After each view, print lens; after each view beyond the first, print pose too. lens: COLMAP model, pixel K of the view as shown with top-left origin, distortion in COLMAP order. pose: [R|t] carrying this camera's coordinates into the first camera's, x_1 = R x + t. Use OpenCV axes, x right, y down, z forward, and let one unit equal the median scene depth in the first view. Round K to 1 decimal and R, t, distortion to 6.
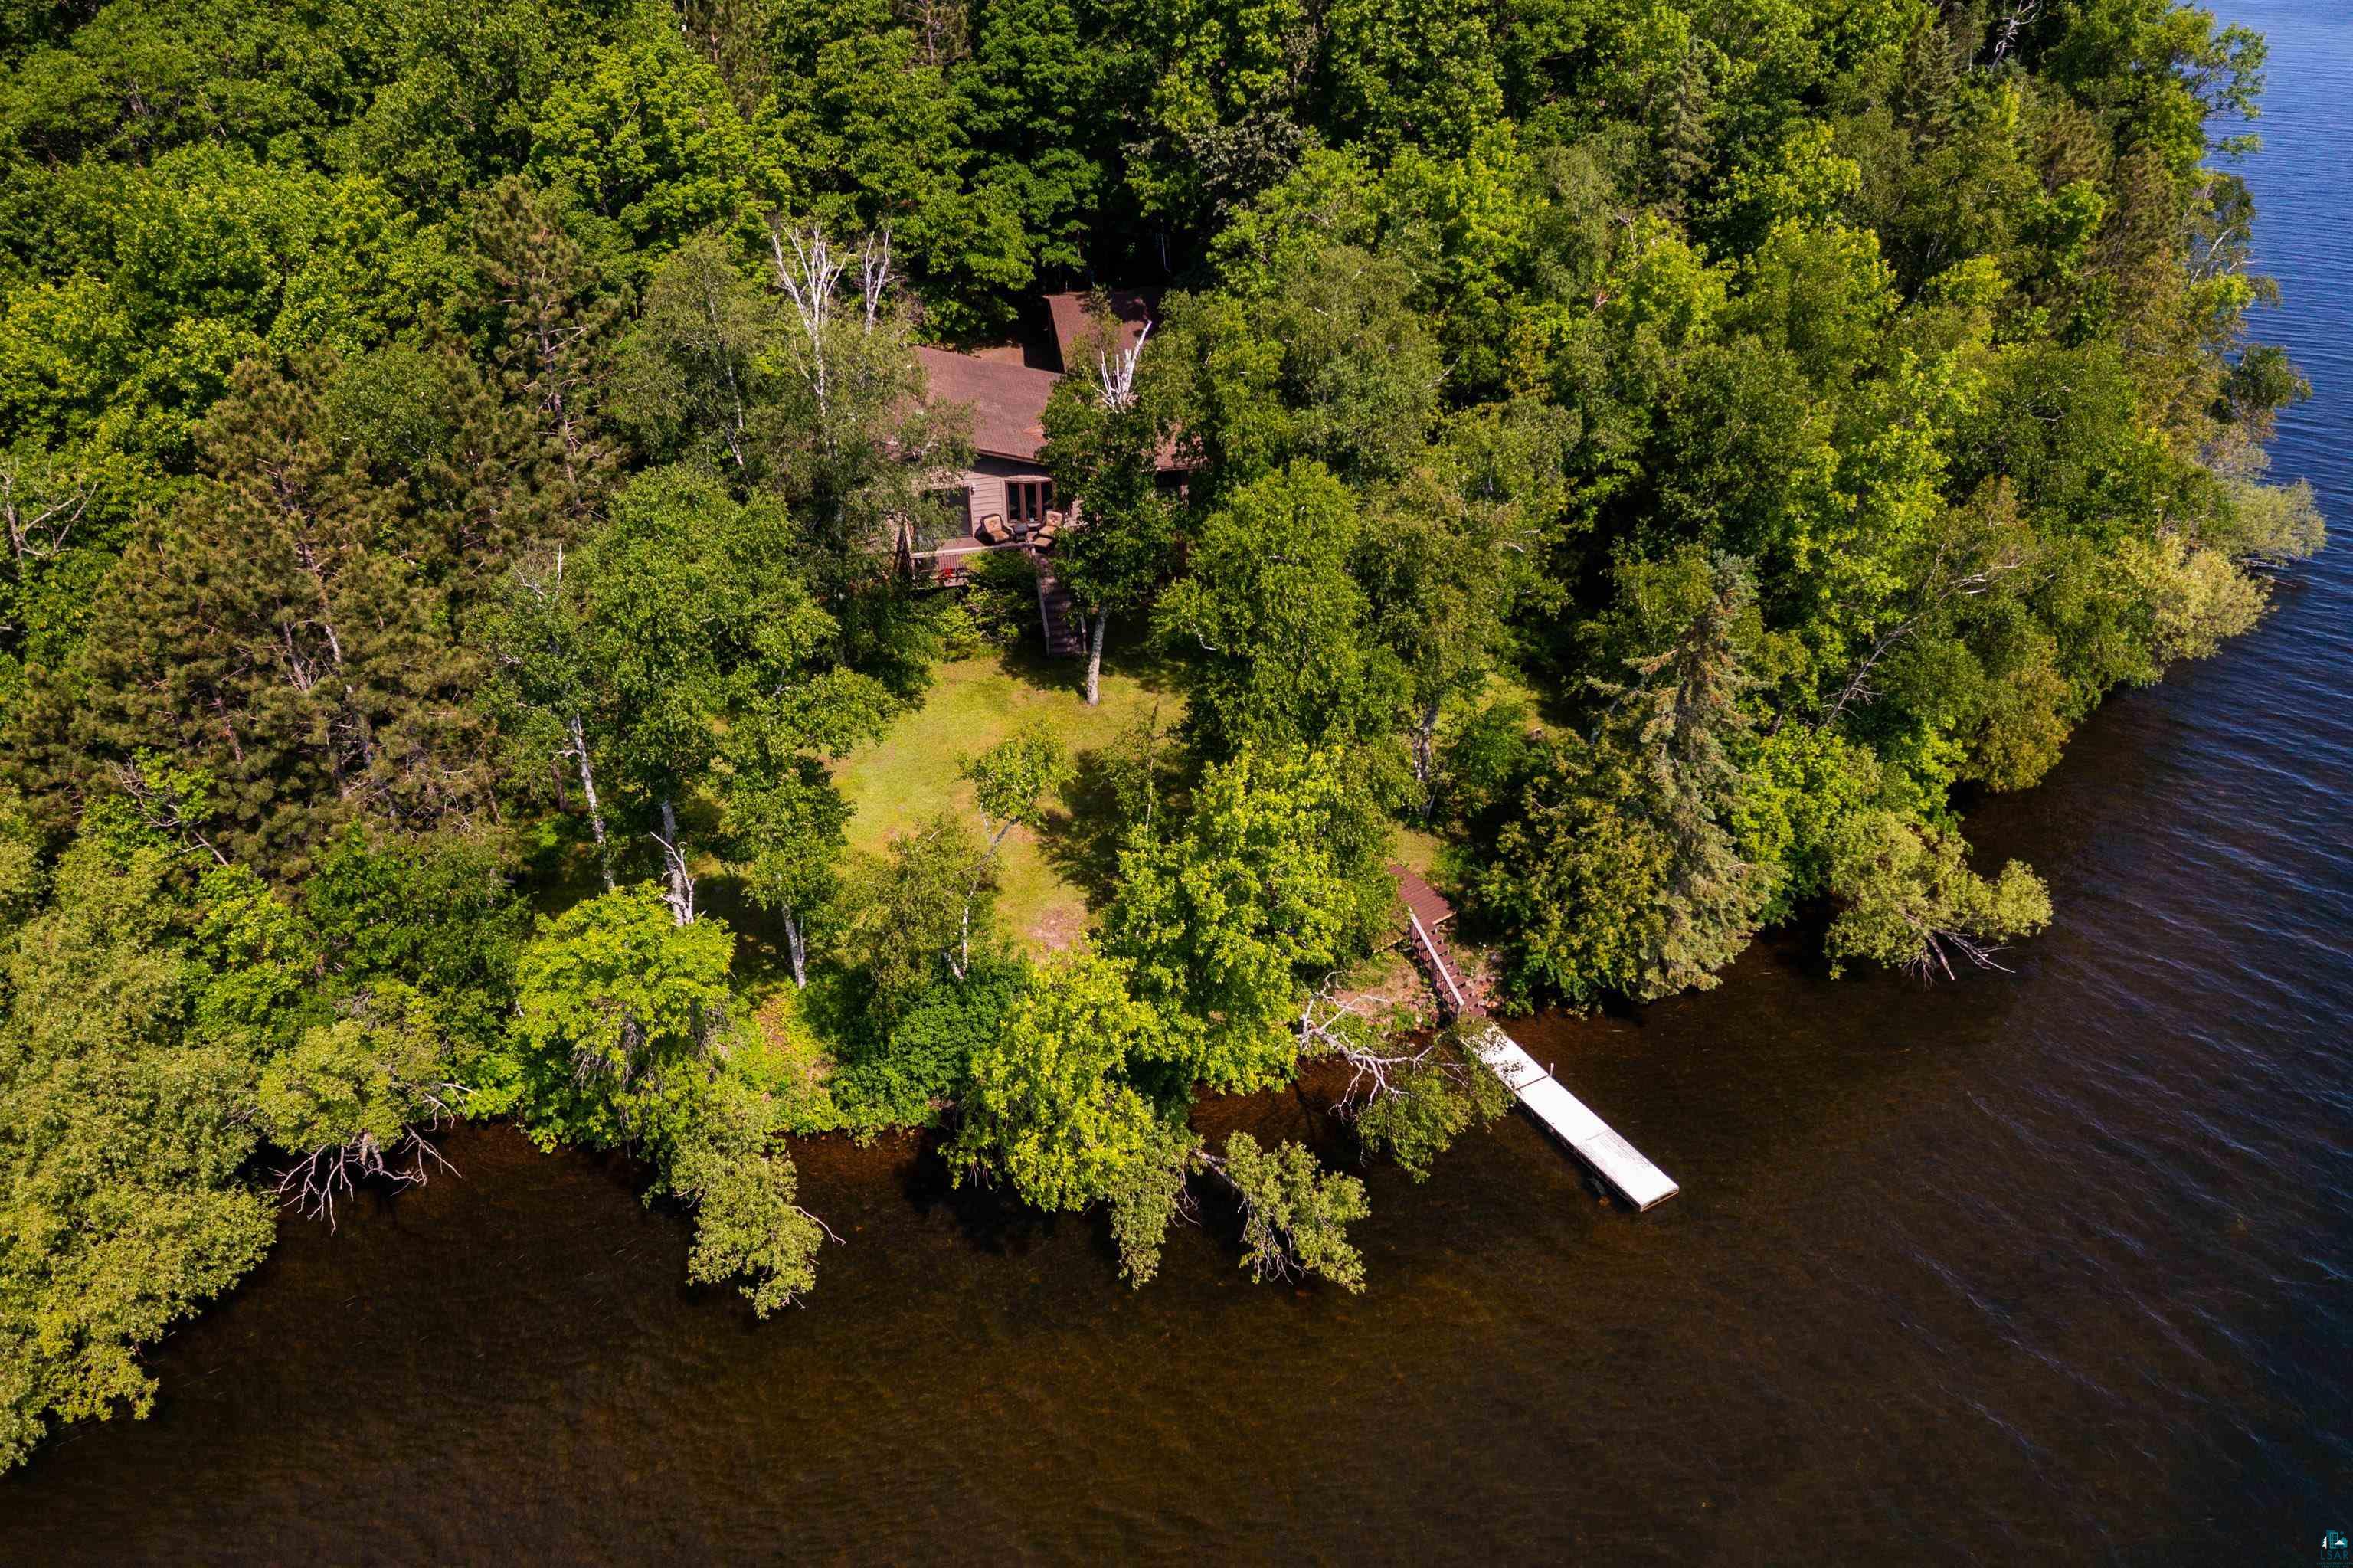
lens RADIAL K [[1902.6, 0, 1176.3], [0, 1902.6, 785.4], [0, 0, 1]] dist [0.003562, 0.000280]
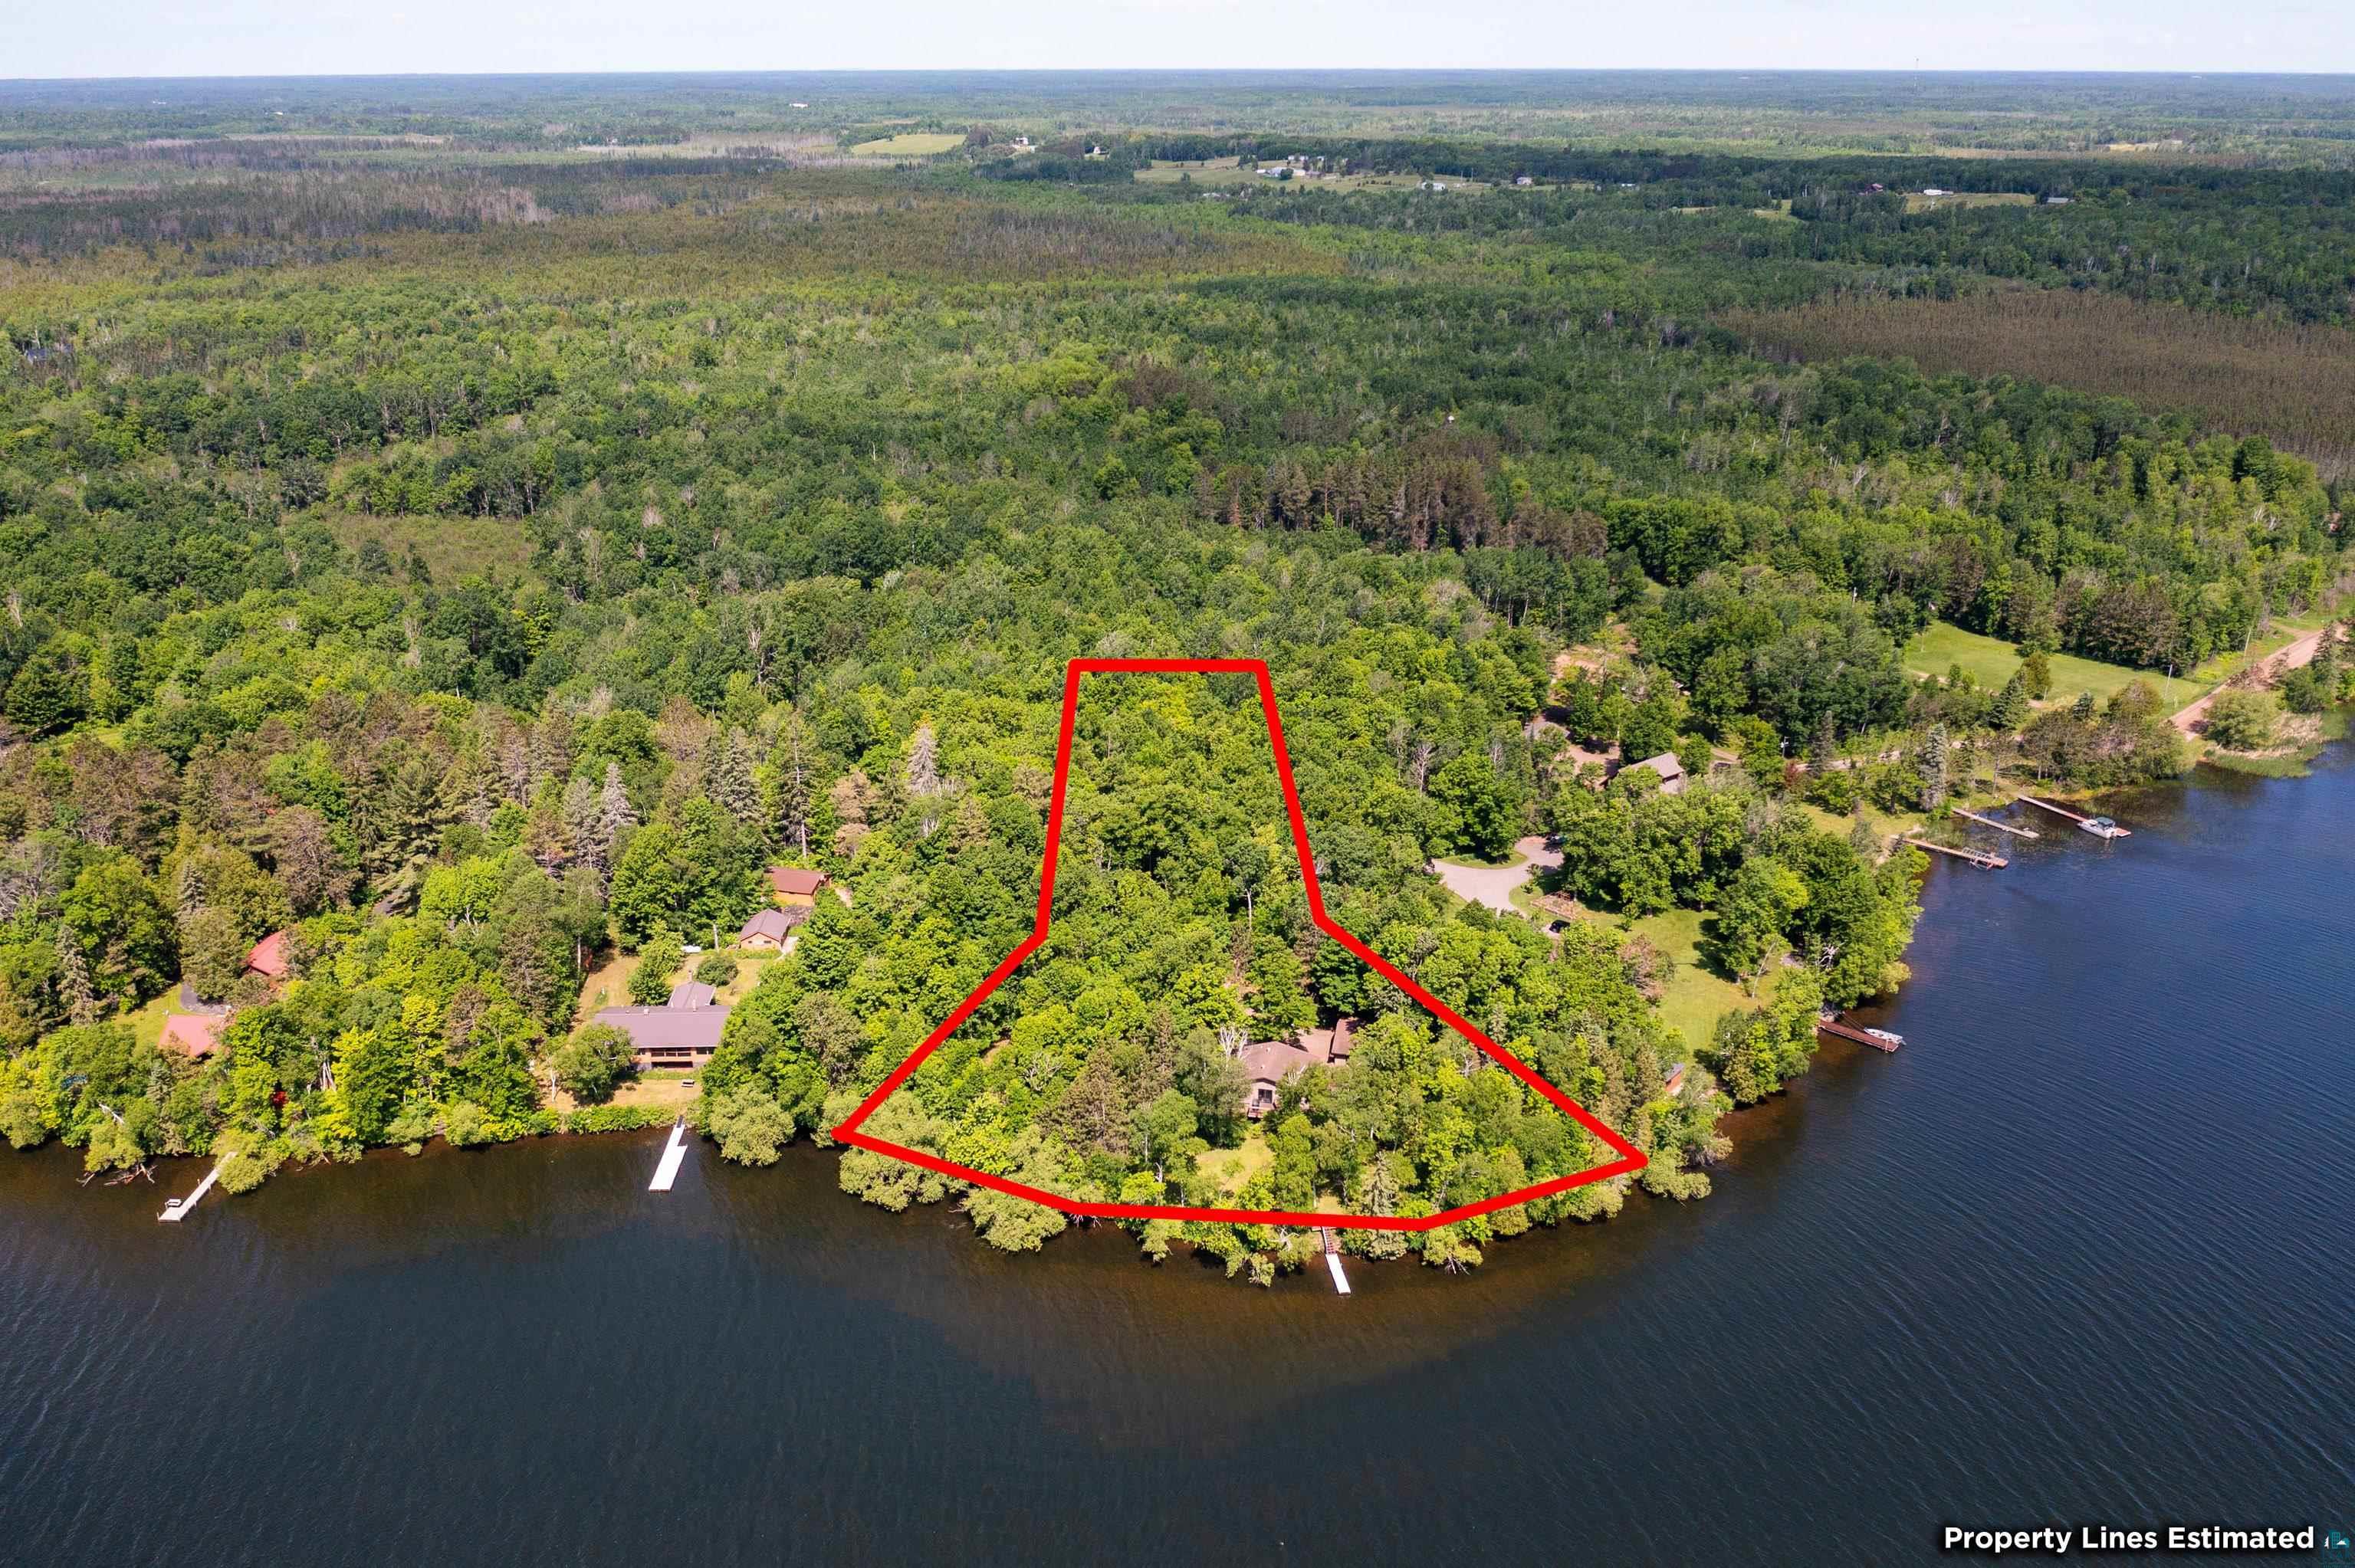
lens RADIAL K [[1903.9, 0, 1178.0], [0, 1903.9, 784.8], [0, 0, 1]] dist [0.003562, 0.000280]
pose [[0.926806, 0.145436, -0.346234, 1.287986], [-0.222907, 0.955031, -0.195522, 0.041735], [0.302228, 0.258389, 0.917547, -3.599787]]
